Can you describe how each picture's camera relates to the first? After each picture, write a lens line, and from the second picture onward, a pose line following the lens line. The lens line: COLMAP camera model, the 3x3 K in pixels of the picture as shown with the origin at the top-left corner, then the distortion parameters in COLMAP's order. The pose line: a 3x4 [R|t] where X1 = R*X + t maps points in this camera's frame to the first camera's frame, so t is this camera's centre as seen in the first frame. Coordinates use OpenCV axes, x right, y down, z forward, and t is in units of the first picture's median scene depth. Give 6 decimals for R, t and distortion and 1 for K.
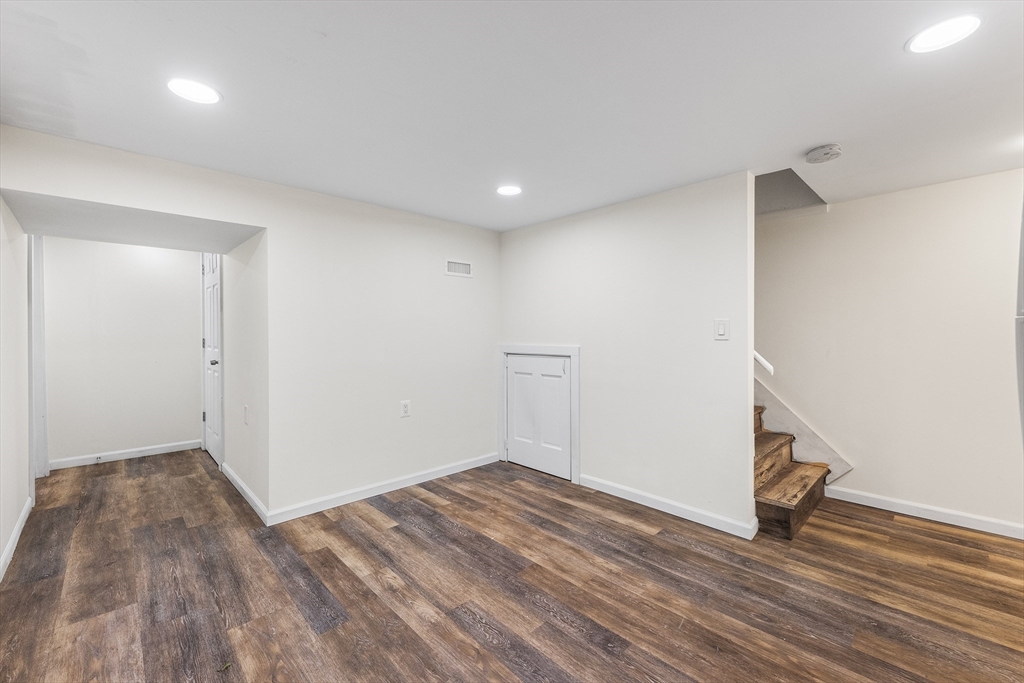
lens RADIAL K [[413.8, 0, 510.0], [0, 413.8, 339.3], [0, 0, 1]] dist [0.002378, -0.001953]
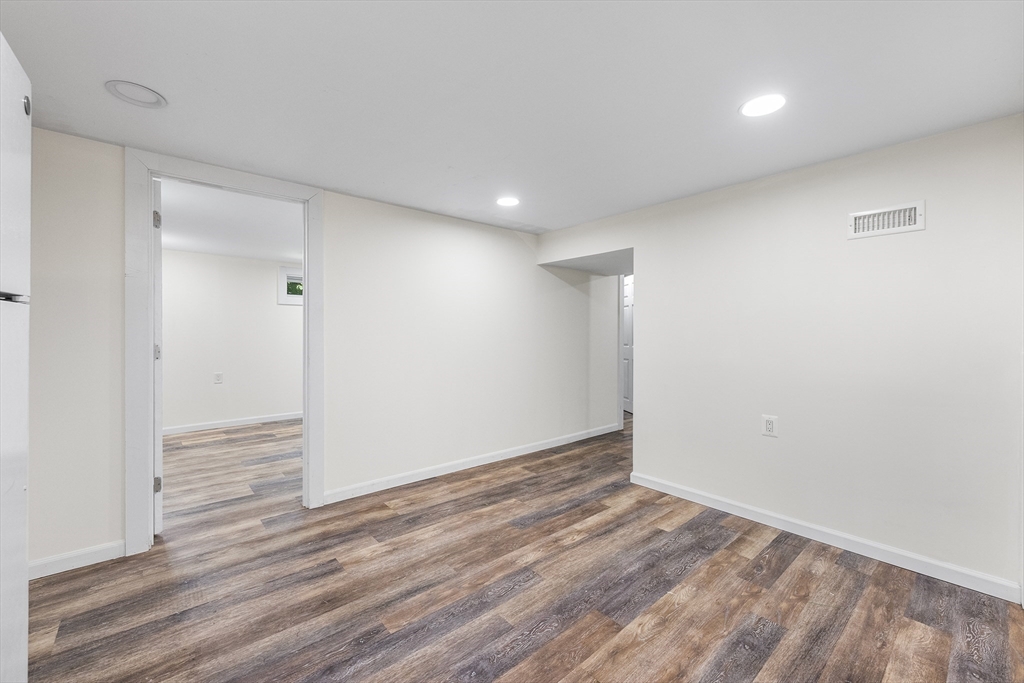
lens RADIAL K [[413.8, 0, 511.7], [0, 413.8, 333.8], [0, 0, 1]] dist [0.002378, -0.001953]
pose [[-0.041143, 0.003920, -0.999146, 0.773979], [-0.015674, 0.999867, 0.004568, -0.004205], [0.999030, 0.015849, -0.041076, 0.755548]]
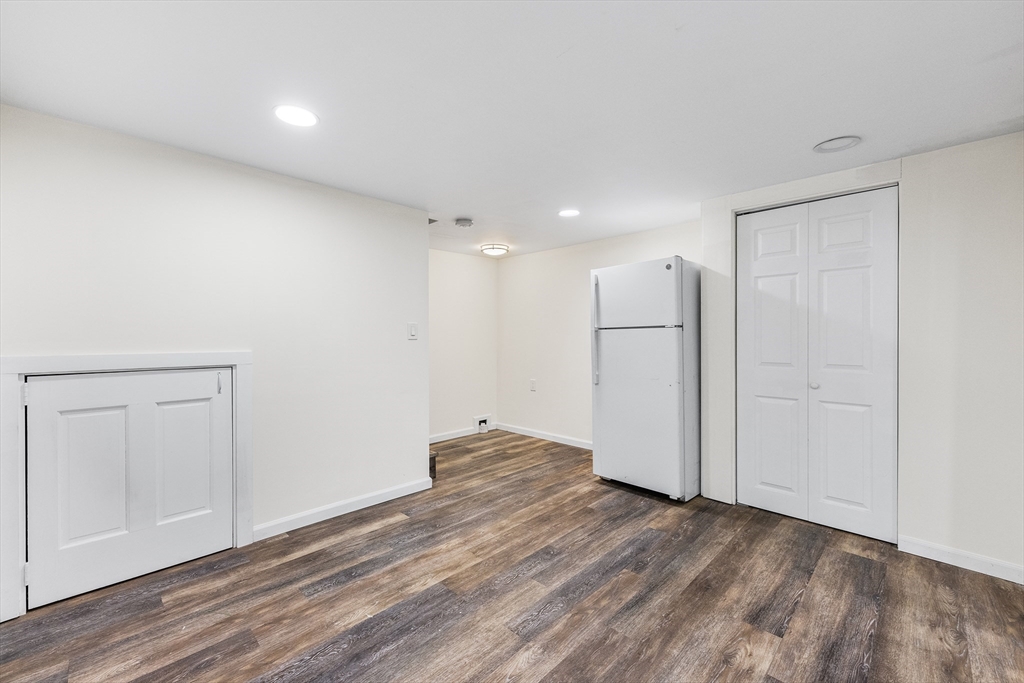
lens RADIAL K [[413.8, 0, 511.6], [0, 413.8, 338.9], [0, 0, 1]] dist [0.002378, -0.001953]
pose [[-0.030177, -0.003602, 0.999538, -0.798660], [0.013158, 0.999905, 0.004001, -0.001634], [-0.999458, 0.013273, -0.030126, 0.798501]]
